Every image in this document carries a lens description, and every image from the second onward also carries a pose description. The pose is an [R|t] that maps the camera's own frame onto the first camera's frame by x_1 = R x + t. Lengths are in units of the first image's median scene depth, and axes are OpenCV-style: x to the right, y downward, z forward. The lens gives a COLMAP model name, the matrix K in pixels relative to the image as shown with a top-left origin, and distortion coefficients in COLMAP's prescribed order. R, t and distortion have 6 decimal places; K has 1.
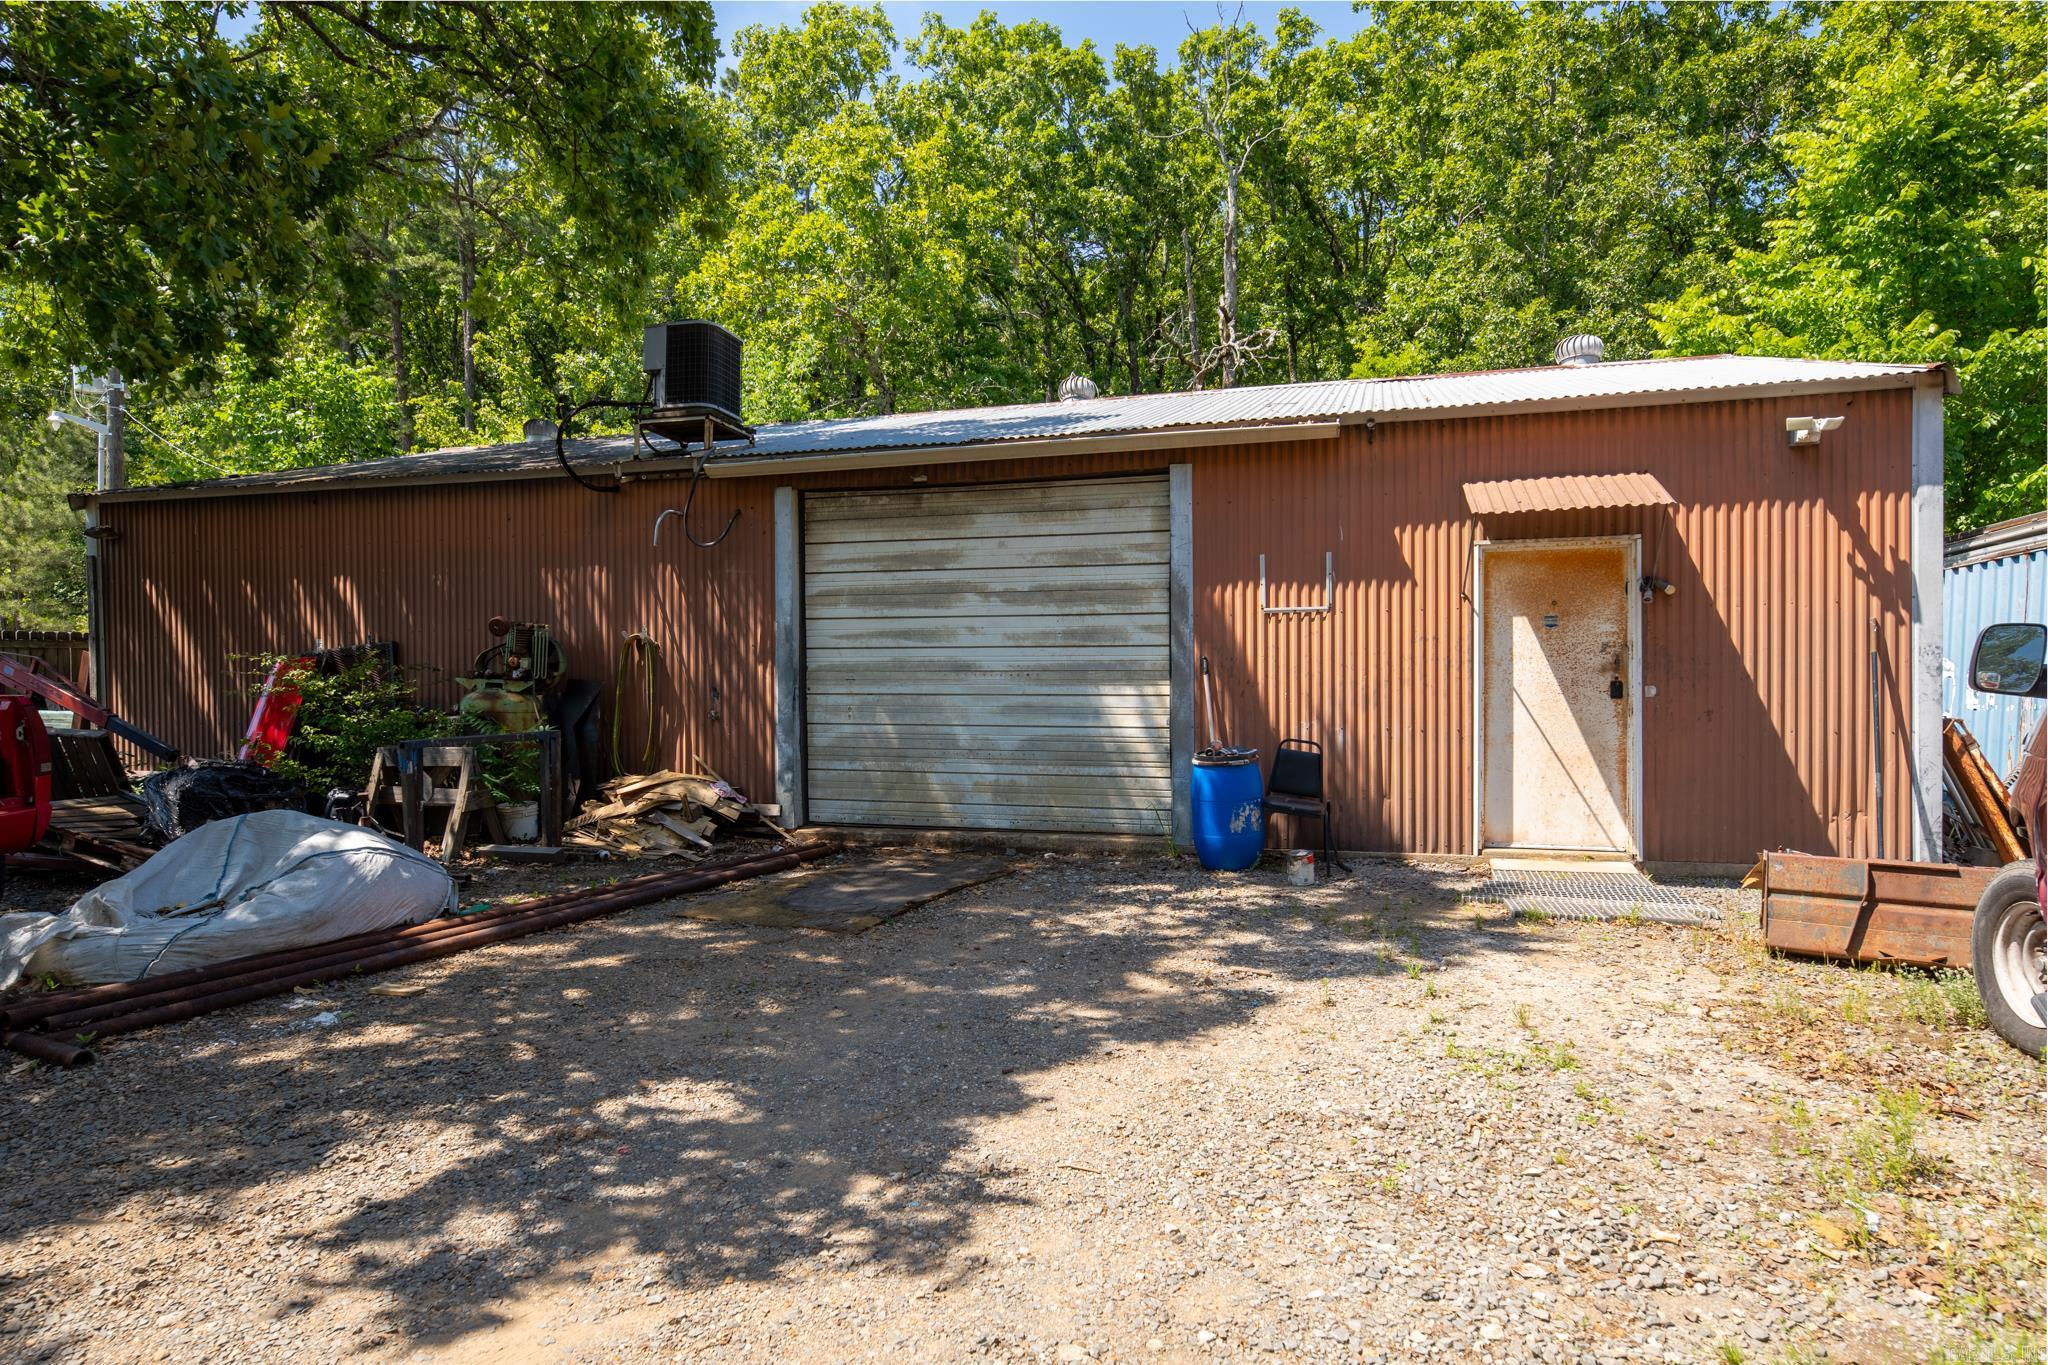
lens RADIAL K [[1241.1, 0, 1025.4], [0, 1241.1, 688.7], [0, 0, 1]] dist [0.007753, 0.000591]
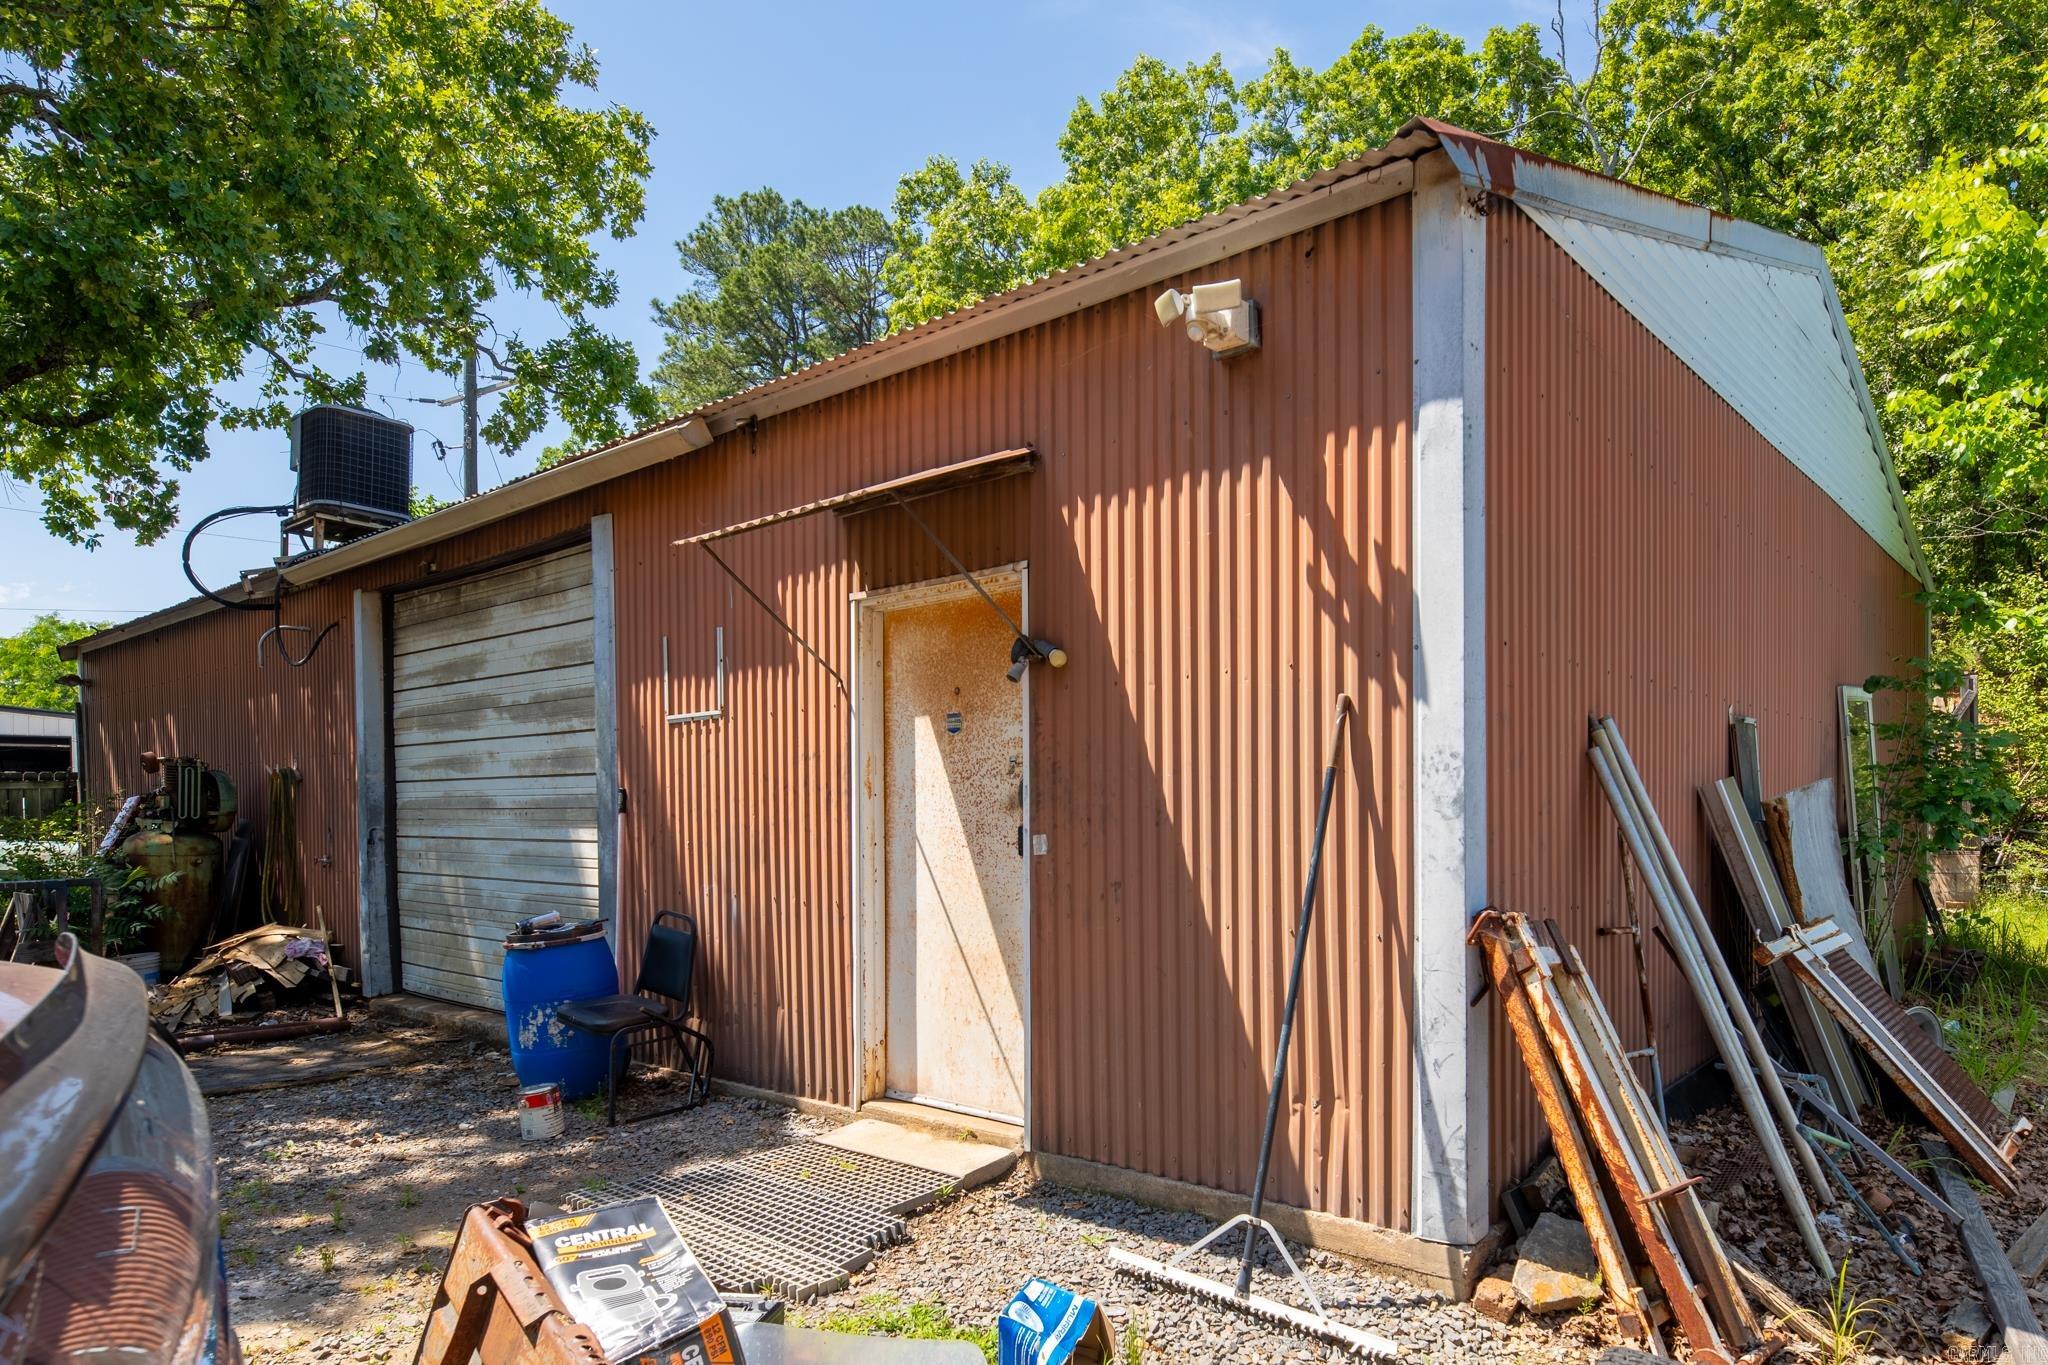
lens RADIAL K [[1302.7, 0, 1012.0], [0, 1302.7, 823.1], [0, 0, 1]] dist [0.011575, 0.002042]
pose [[0.922604, -0.000462, -0.385749, 0.678295], [0.002045, 0.999991, 0.003693, -0.008937], [0.385744, -0.004197, 0.922596, 0.440758]]
